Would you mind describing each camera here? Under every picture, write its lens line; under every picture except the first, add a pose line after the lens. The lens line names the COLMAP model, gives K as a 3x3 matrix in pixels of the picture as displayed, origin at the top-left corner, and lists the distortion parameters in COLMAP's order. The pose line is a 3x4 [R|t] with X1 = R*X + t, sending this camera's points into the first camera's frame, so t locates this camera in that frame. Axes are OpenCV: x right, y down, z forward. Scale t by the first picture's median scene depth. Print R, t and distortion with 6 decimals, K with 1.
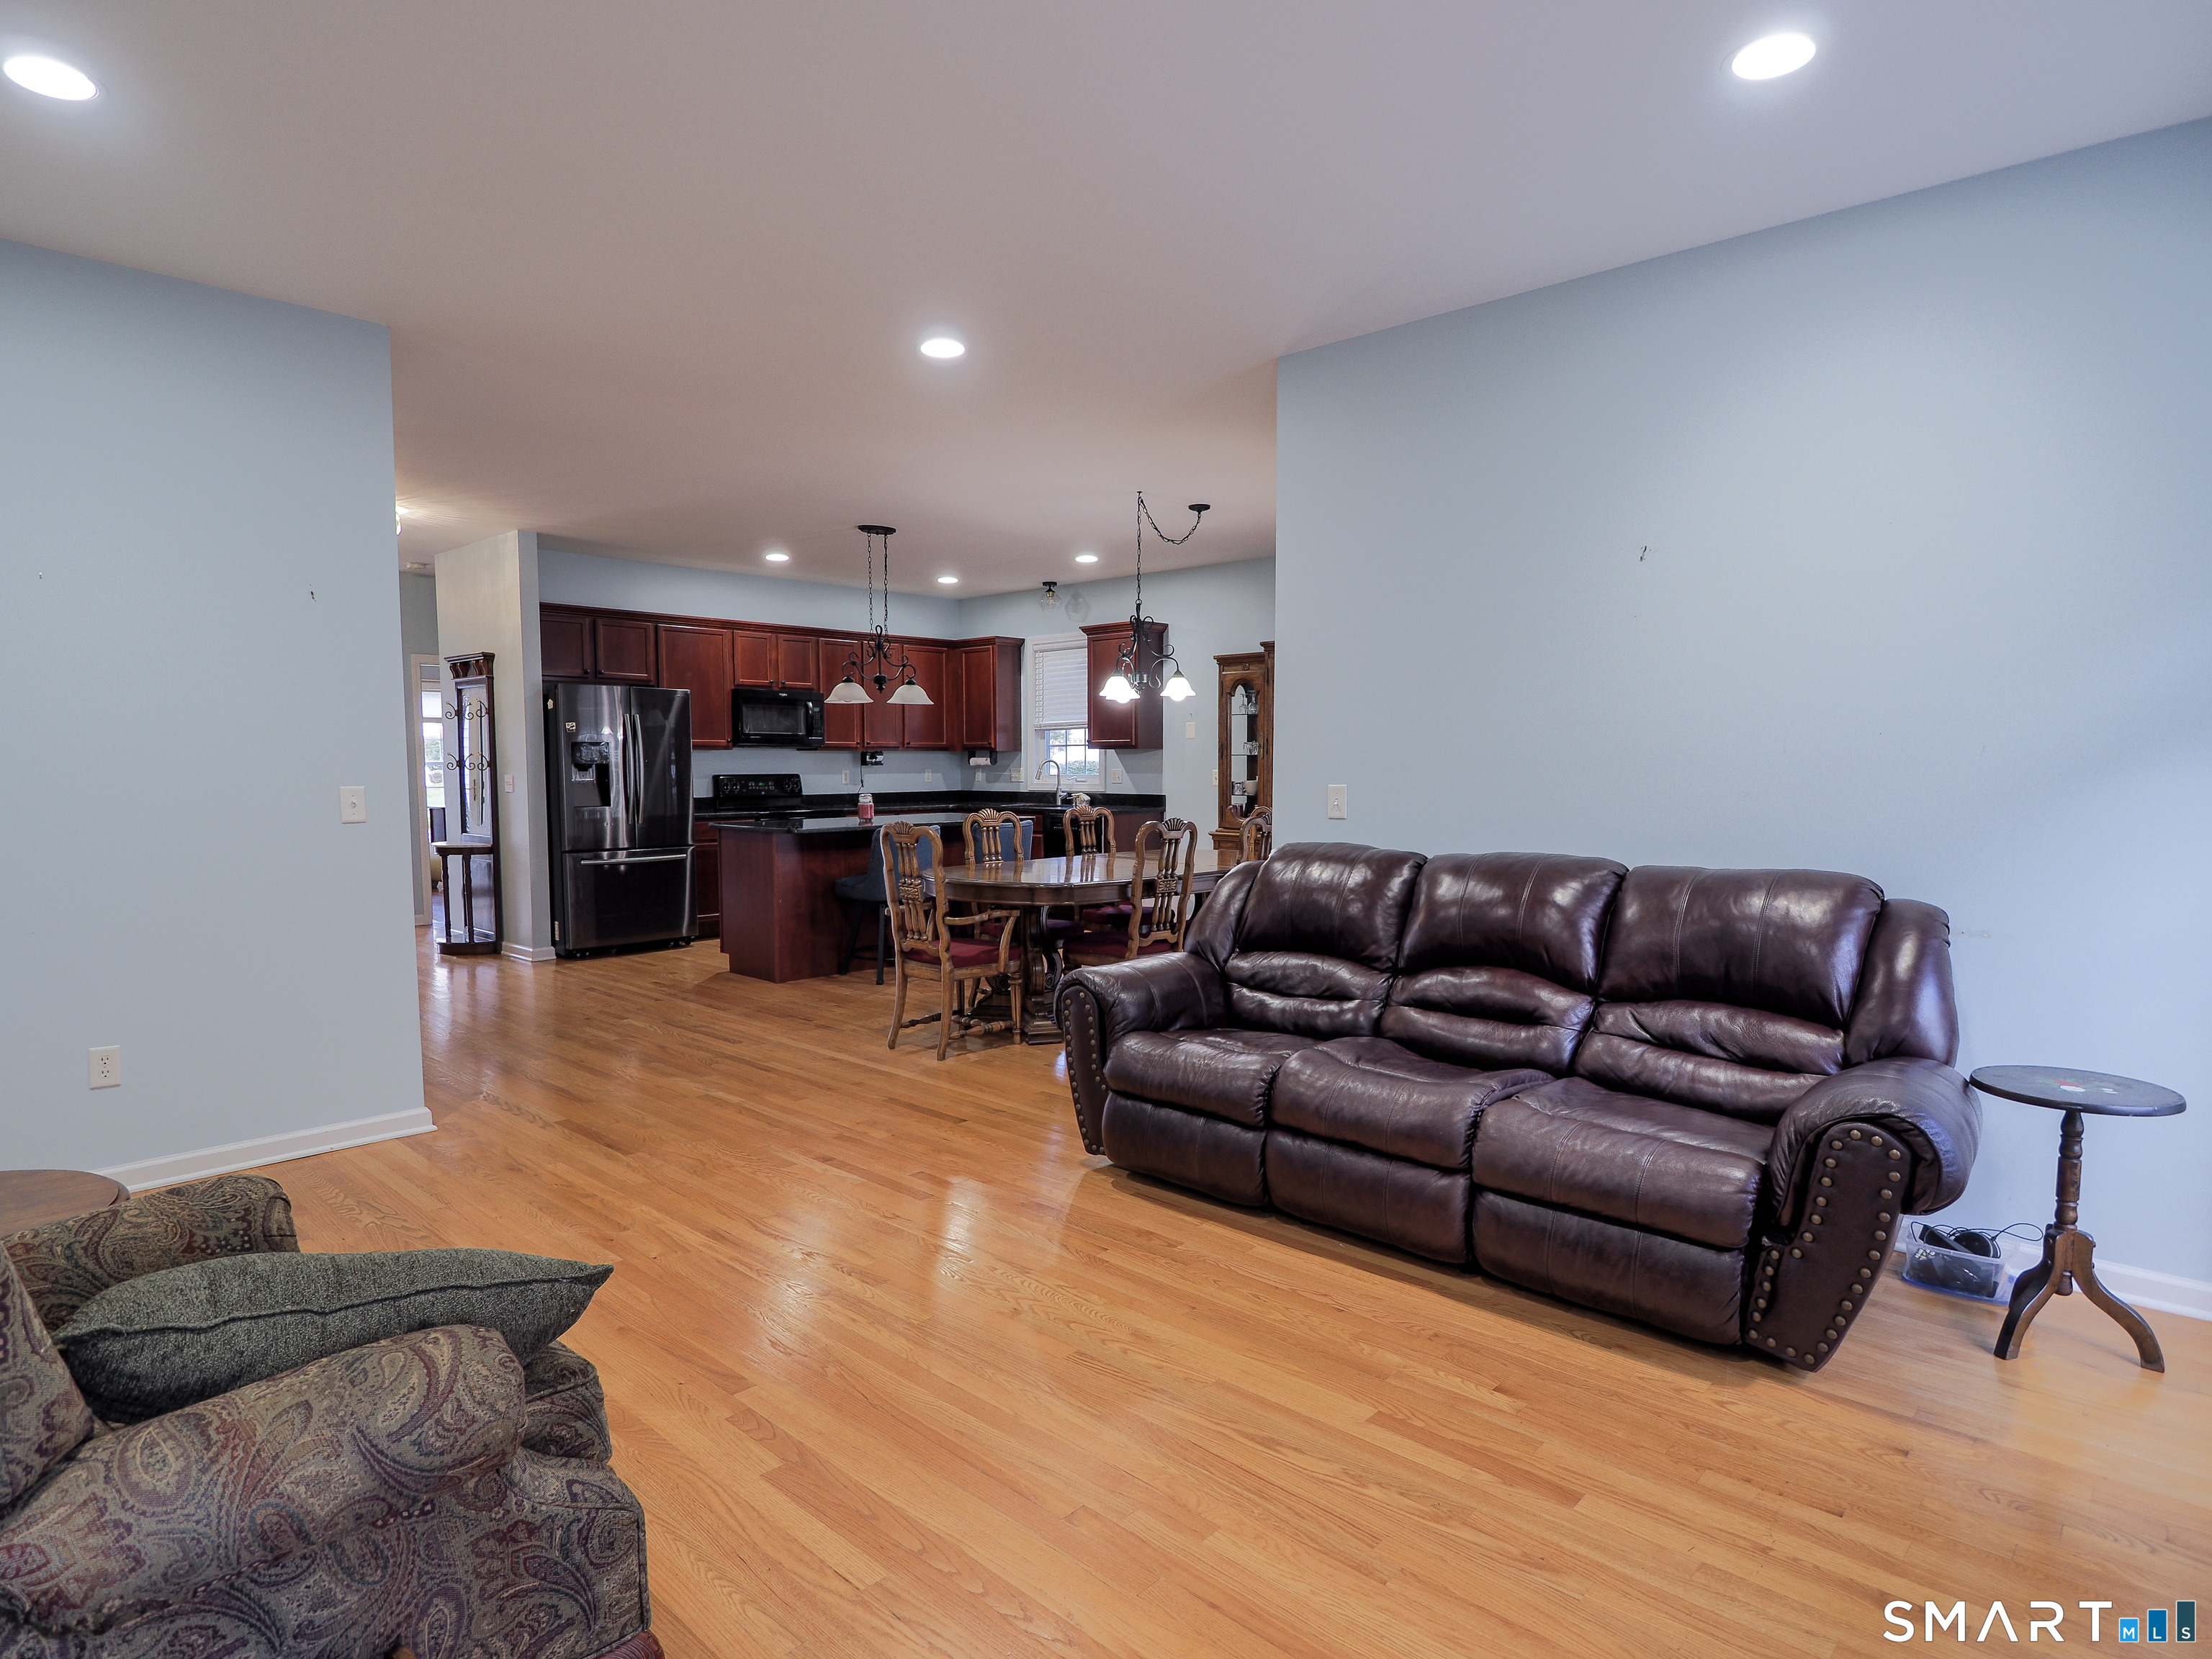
lens RADIAL K [[1228.1, 0, 1084.3], [0, 1228.1, 864.1], [0, 0, 1]] dist [-0.001681, -0.009012]
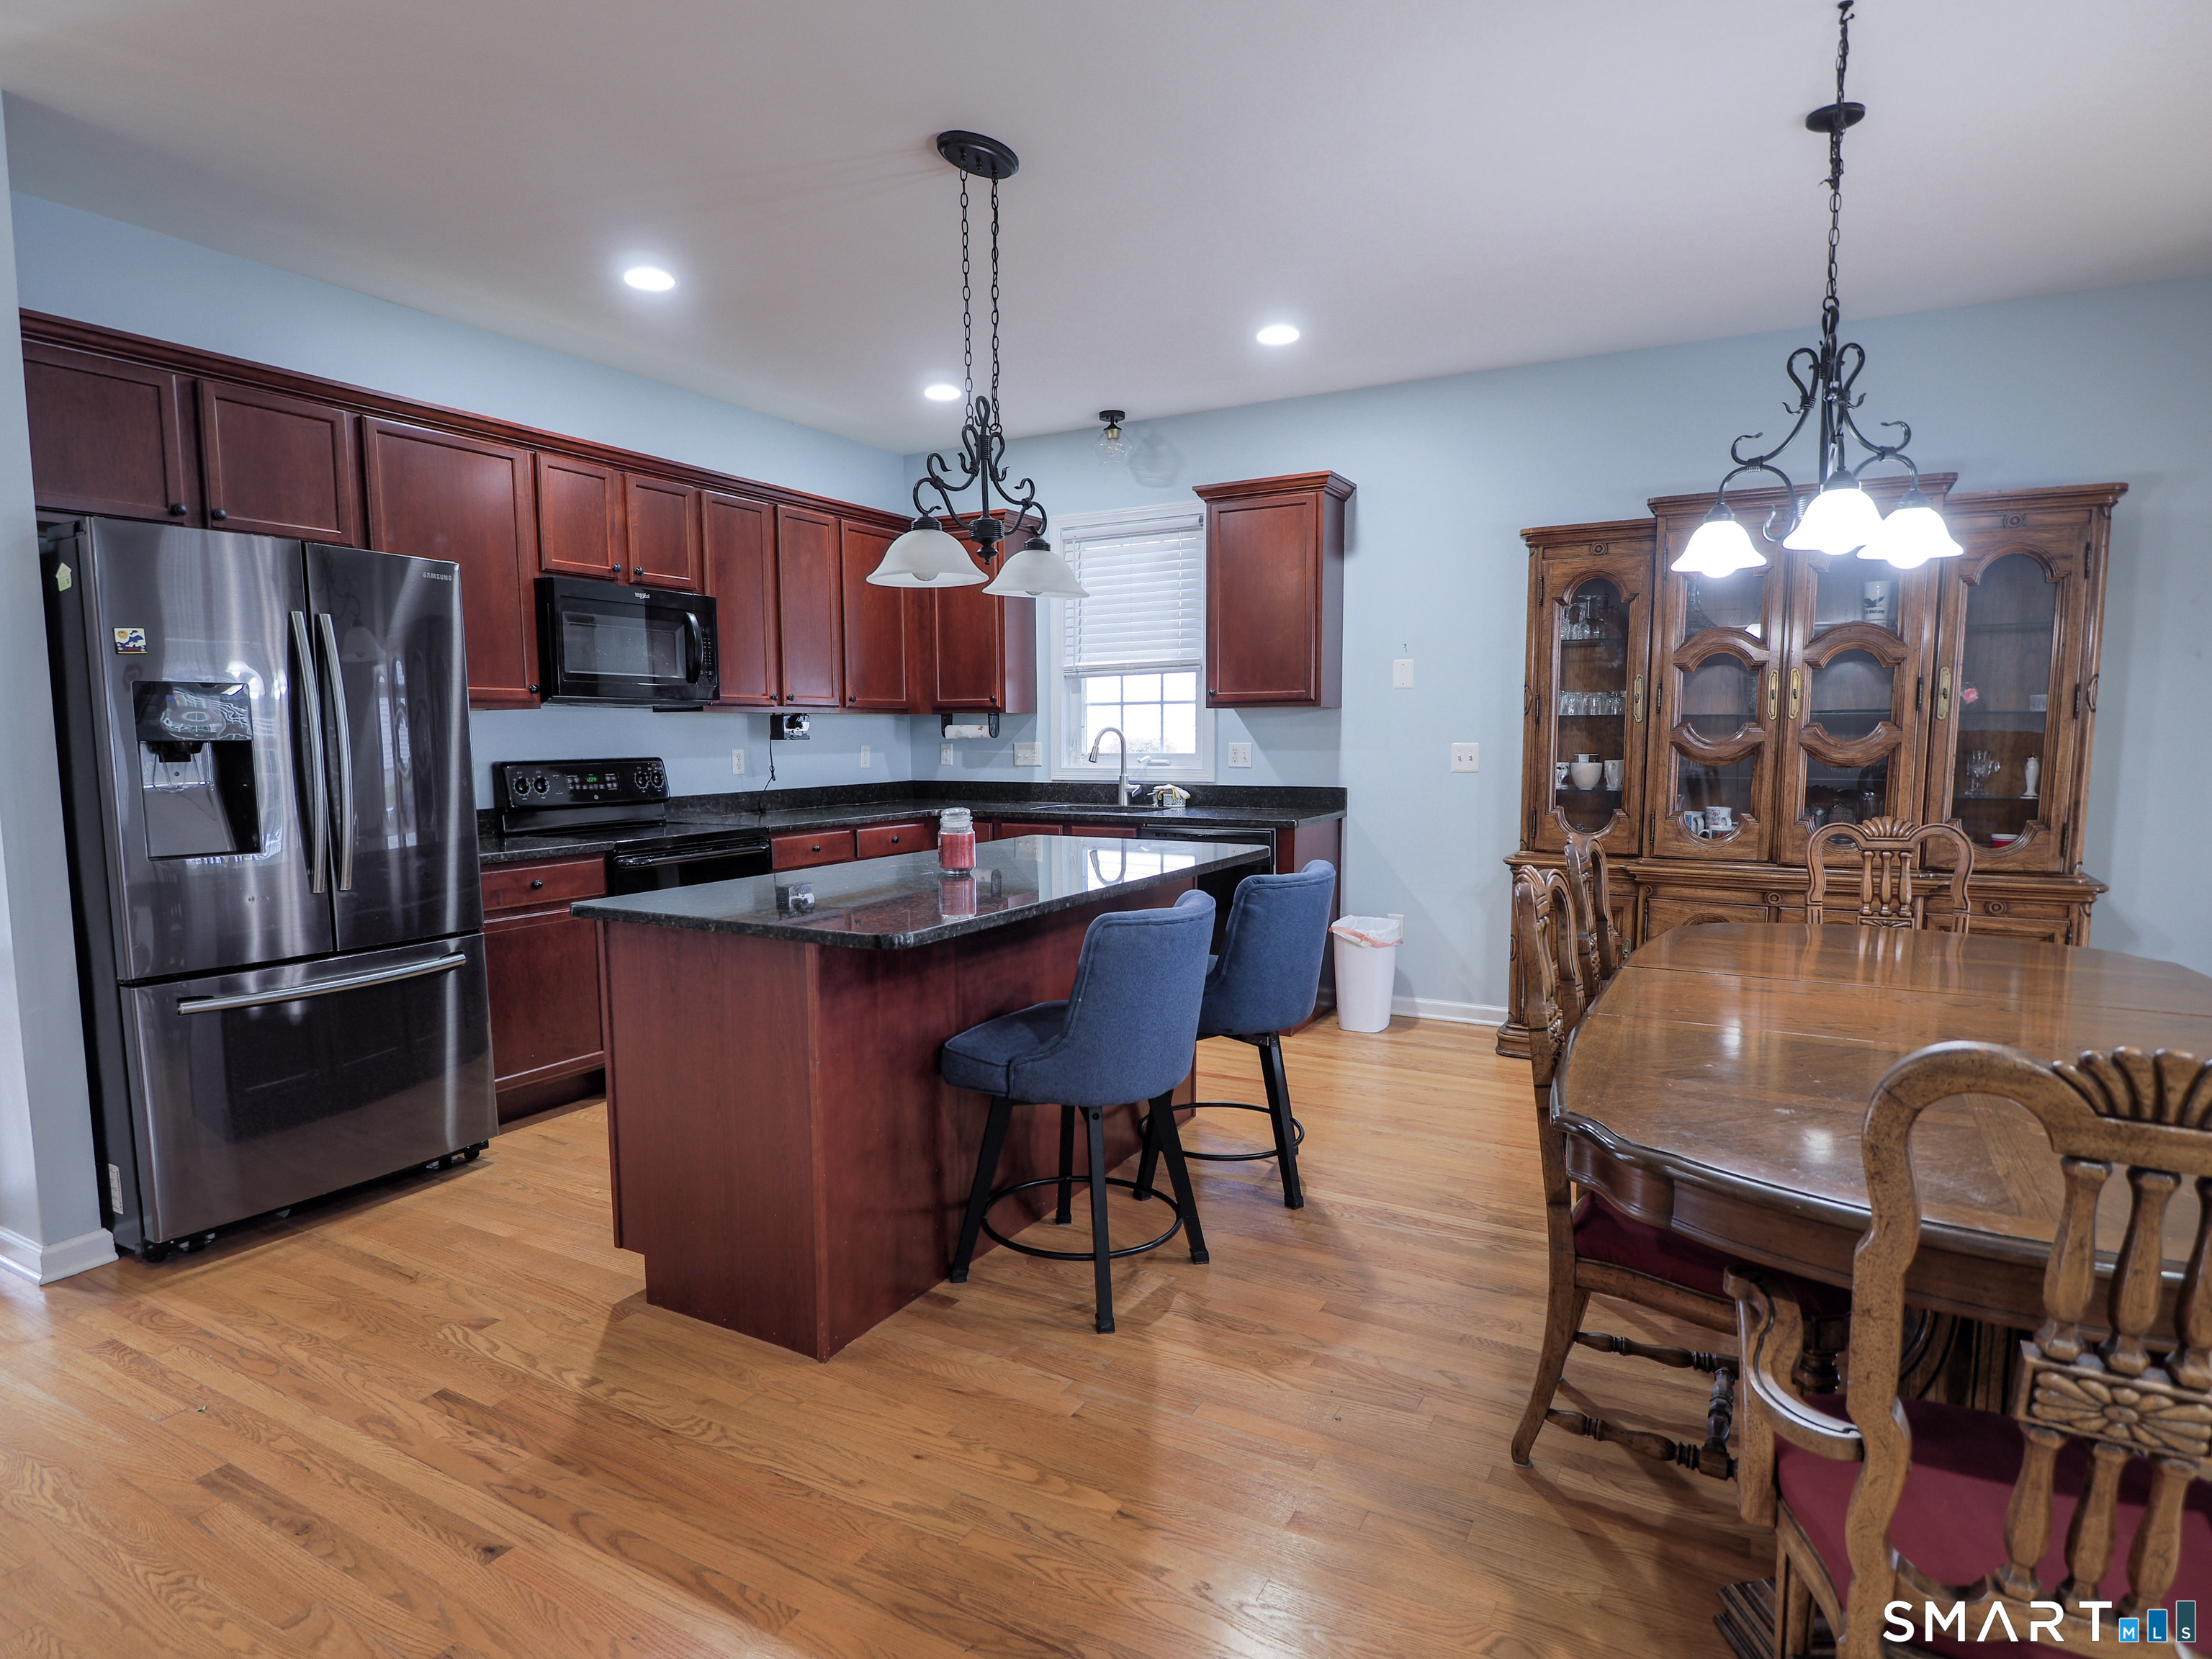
lens RADIAL K [[1228.1, 0, 1084.3], [0, 1228.1, 864.1], [0, 0, 1]] dist [-0.001681, -0.009012]
pose [[0.971206, -0.029524, 0.236406, -0.222844], [0.023760, 0.999348, 0.027191, -0.046668], [-0.237054, -0.020791, 0.971274, 0.557582]]
